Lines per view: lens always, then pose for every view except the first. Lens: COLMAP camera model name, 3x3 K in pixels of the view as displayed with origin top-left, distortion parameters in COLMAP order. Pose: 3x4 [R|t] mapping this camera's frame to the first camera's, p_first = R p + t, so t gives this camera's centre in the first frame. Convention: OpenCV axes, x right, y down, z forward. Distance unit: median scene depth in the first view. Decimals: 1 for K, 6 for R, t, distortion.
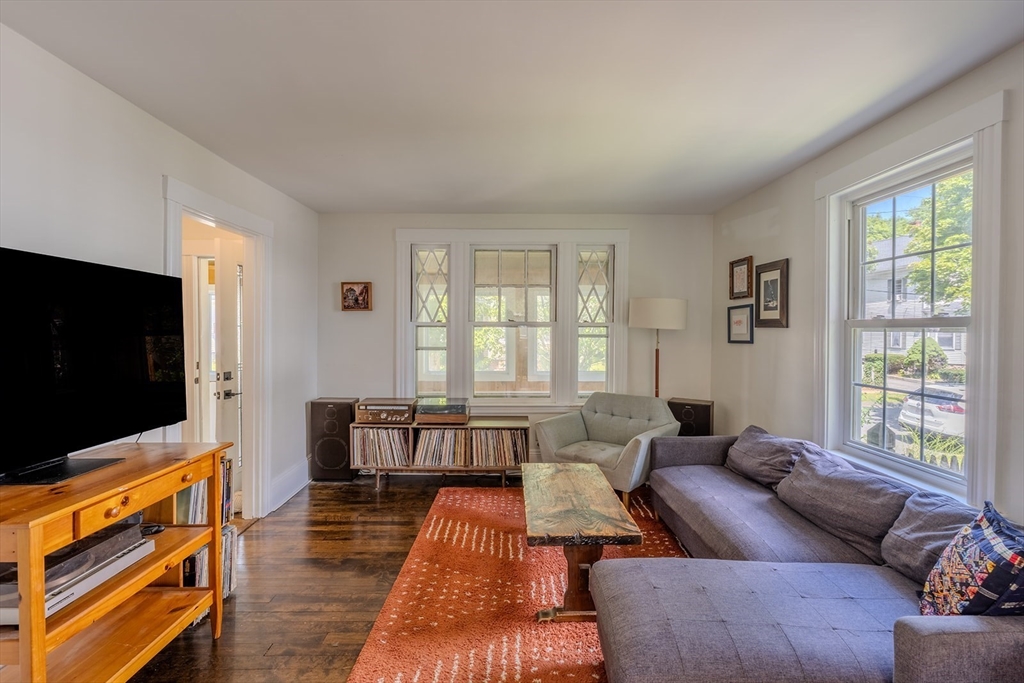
lens RADIAL K [[461.3, 0, 515.8], [0, 461.3, 336.1], [0, 0, 1]] dist [-0.004489, 0.002809]
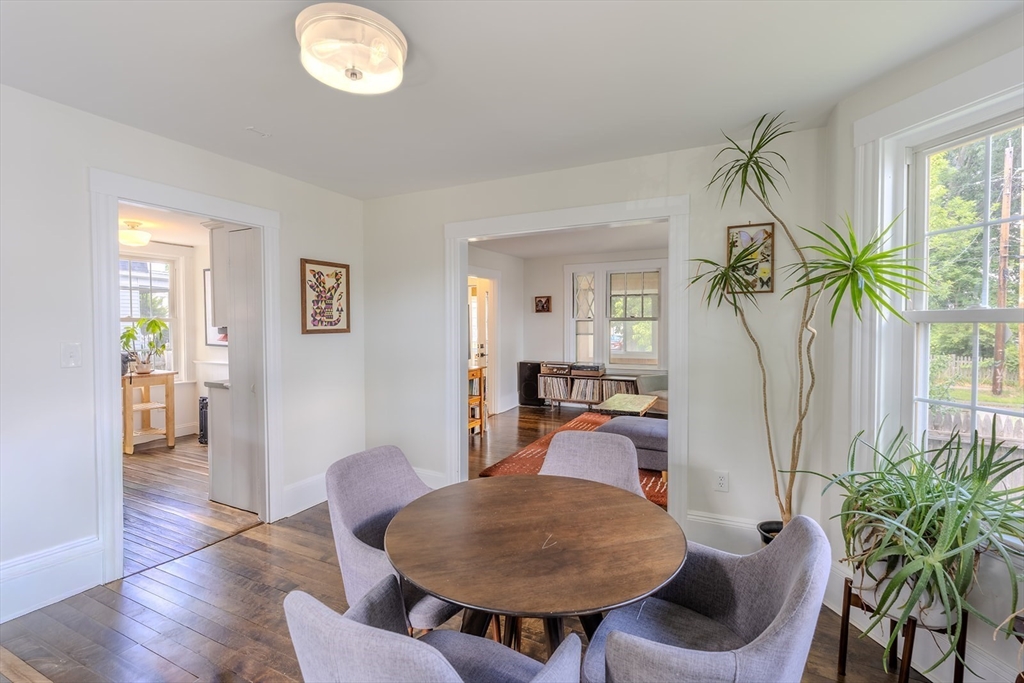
lens RADIAL K [[461.3, 0, 514.2], [0, 461.3, 336.4], [0, 0, 1]] dist [-0.004489, 0.002809]
pose [[0.892190, 0.005263, -0.451629, 0.390448], [0.003288, 0.999830, 0.018147, 0.005029], [0.451648, -0.017675, 0.892021, -0.695733]]
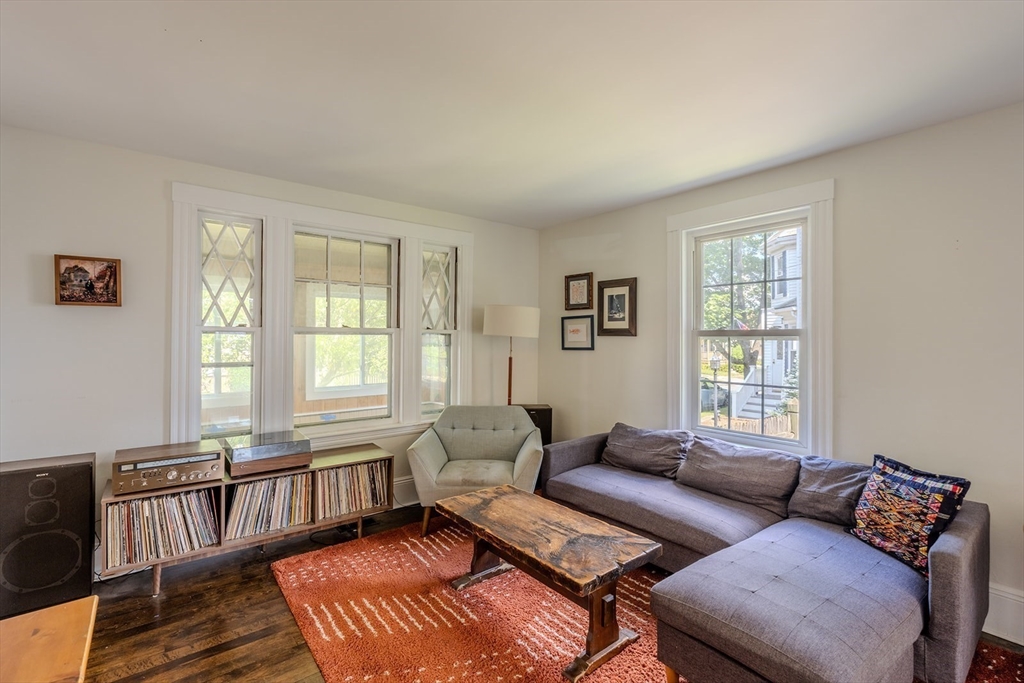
lens RADIAL K [[461.3, 0, 515.7], [0, 461.3, 335.8], [0, 0, 1]] dist [-0.004489, 0.002809]
pose [[0.783640, 0.002769, 0.621209, -0.306846], [0.007646, 0.999871, -0.014102, -0.003958], [-0.621168, 0.015801, 0.783518, 0.213657]]
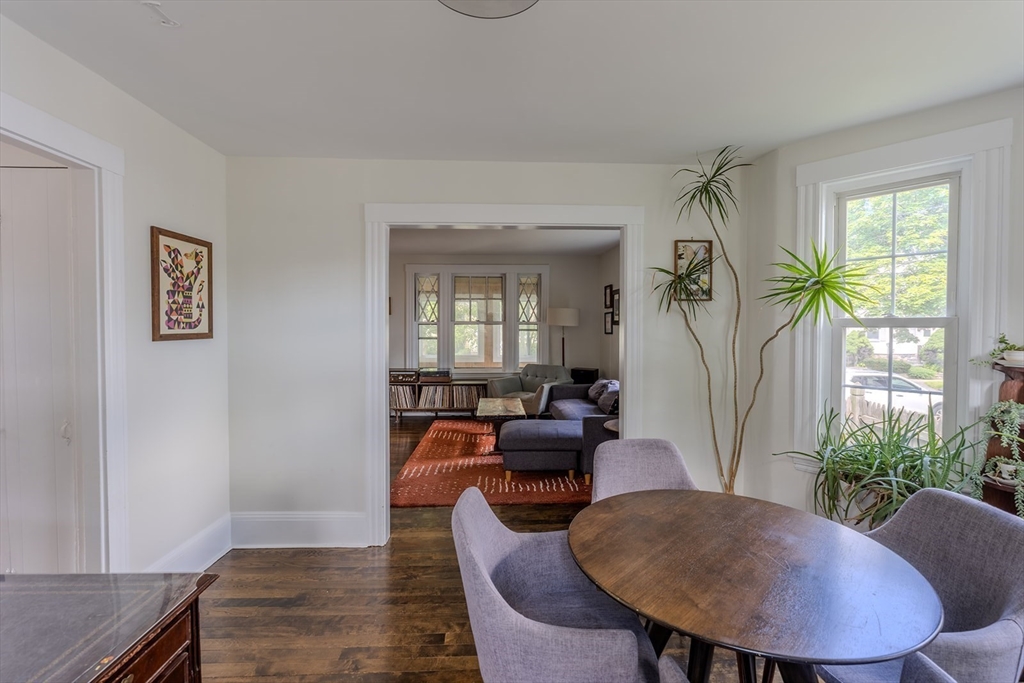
lens RADIAL K [[461.3, 0, 516.0], [0, 461.3, 336.4], [0, 0, 1]] dist [-0.004489, 0.002809]
pose [[0.999352, -0.003747, 0.035791, 0.074580], [0.003354, 0.999933, 0.011036, 0.004513], [-0.035830, -0.010909, 0.999298, -0.690054]]
